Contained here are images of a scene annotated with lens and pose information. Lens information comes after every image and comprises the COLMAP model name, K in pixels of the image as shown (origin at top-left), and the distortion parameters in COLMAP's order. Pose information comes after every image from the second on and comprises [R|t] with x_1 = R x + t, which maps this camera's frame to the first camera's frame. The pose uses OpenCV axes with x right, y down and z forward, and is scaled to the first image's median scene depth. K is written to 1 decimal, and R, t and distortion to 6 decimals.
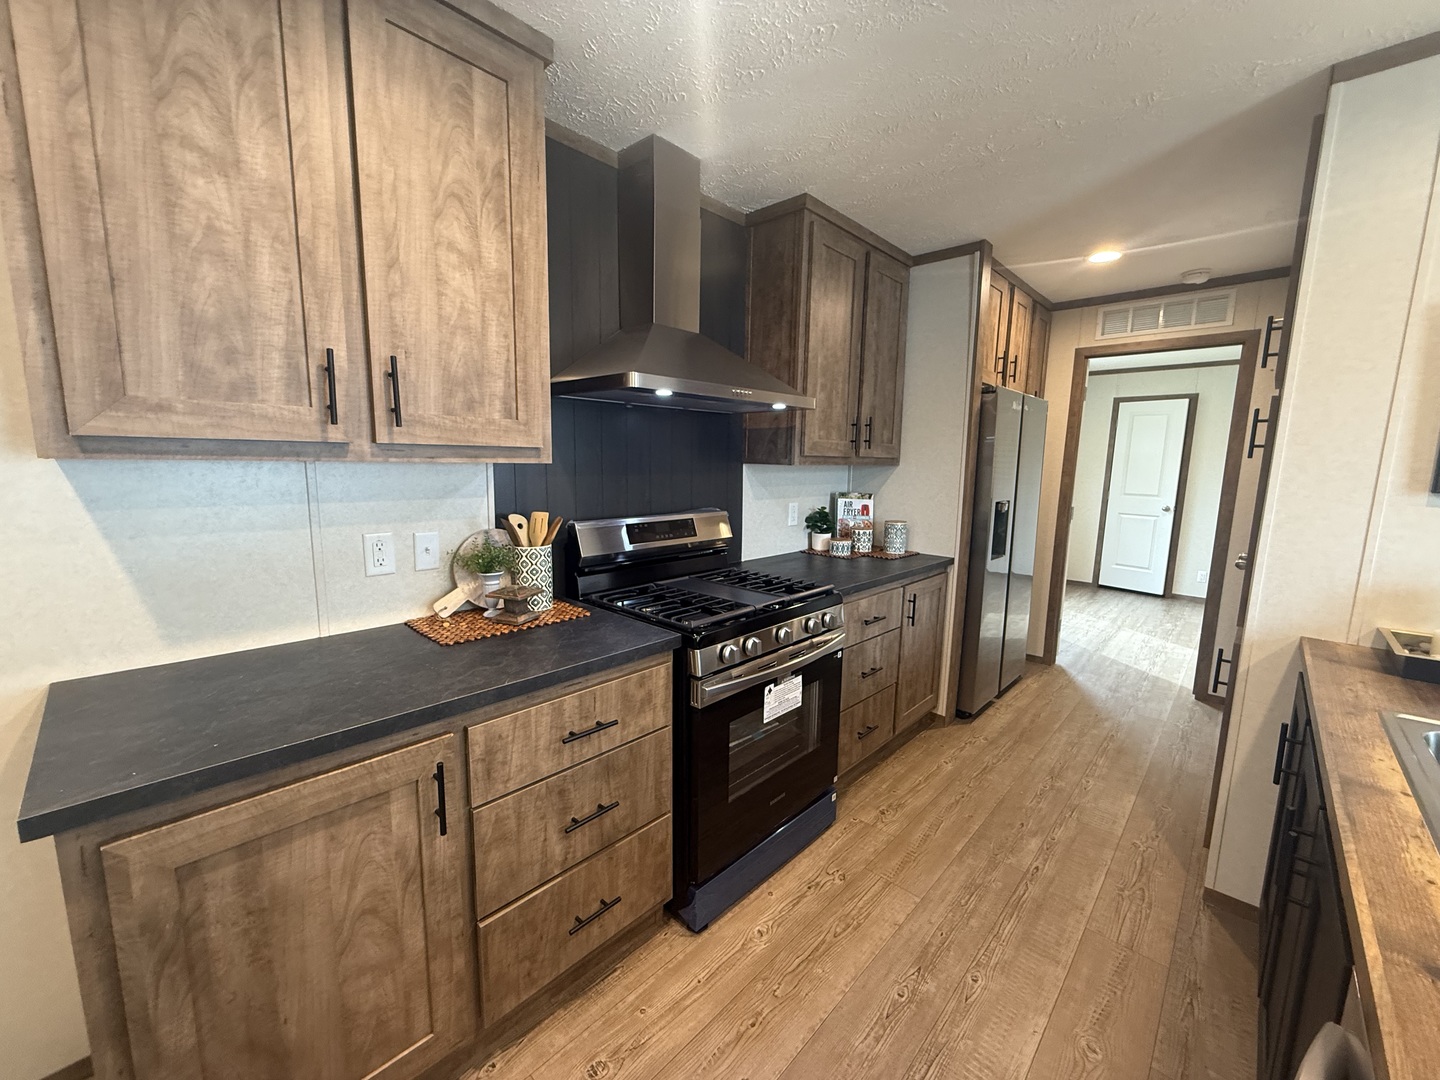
lens RADIAL K [[573.4, 0, 716.3], [0, 573.4, 541.7], [0, 0, 1]] dist [0.000079, -0.000426]
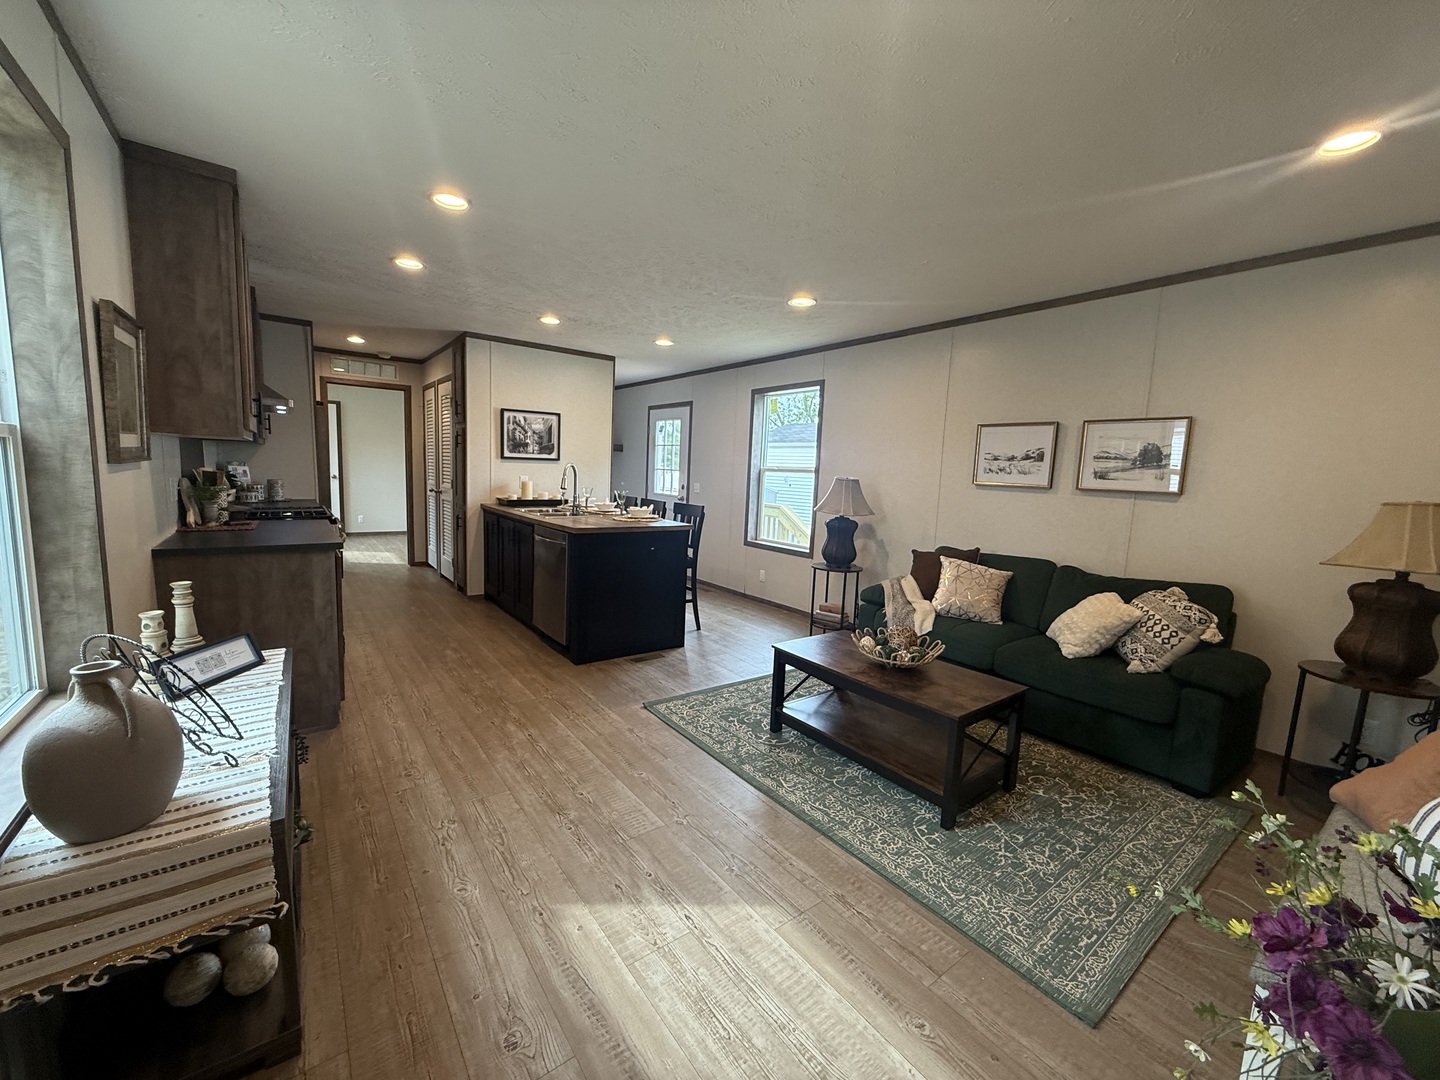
lens RADIAL K [[573.4, 0, 713.9], [0, 573.4, 540.9], [0, 0, 1]] dist [0.000079, -0.000426]
pose [[0.173427, -0.131691, 0.976002, -2.252158], [0.101291, 0.988149, 0.115331, 0.156320], [-0.979624, 0.078859, 0.184711, -1.011796]]
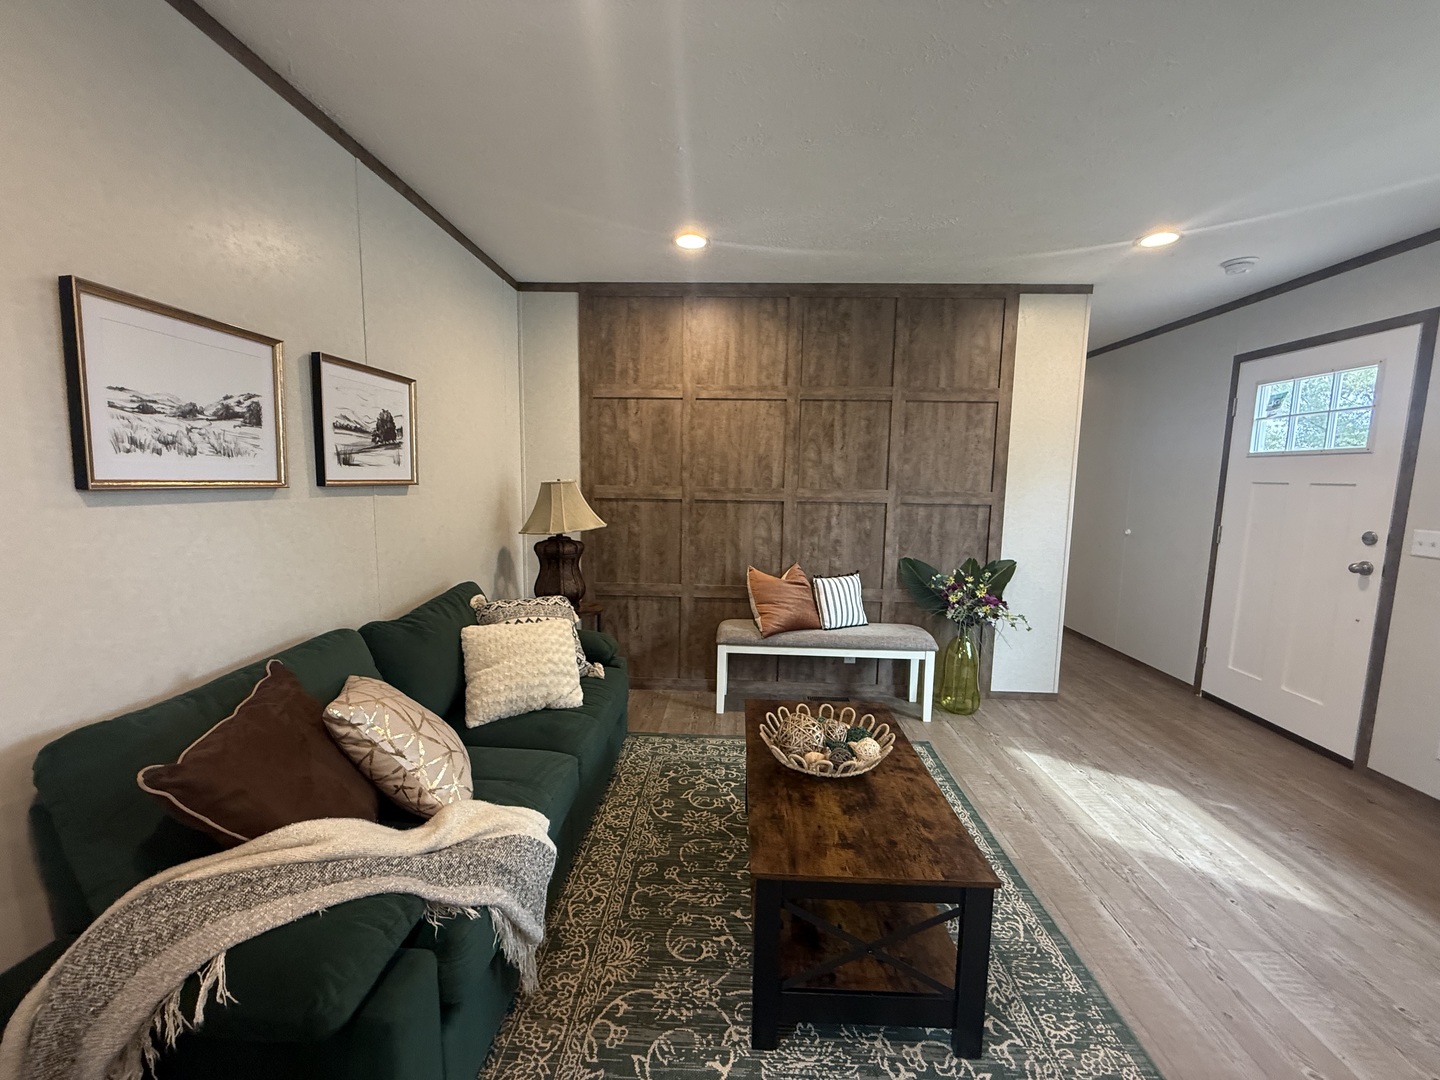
lens RADIAL K [[573.4, 0, 716.7], [0, 573.4, 539.8], [0, 0, 1]] dist [0.000079, -0.000426]
pose [[-0.751400, 0.042477, -0.658478, 0.591823], [-0.123167, 0.971358, 0.203208, 0.128440], [0.648250, 0.233793, -0.724647, -0.576768]]
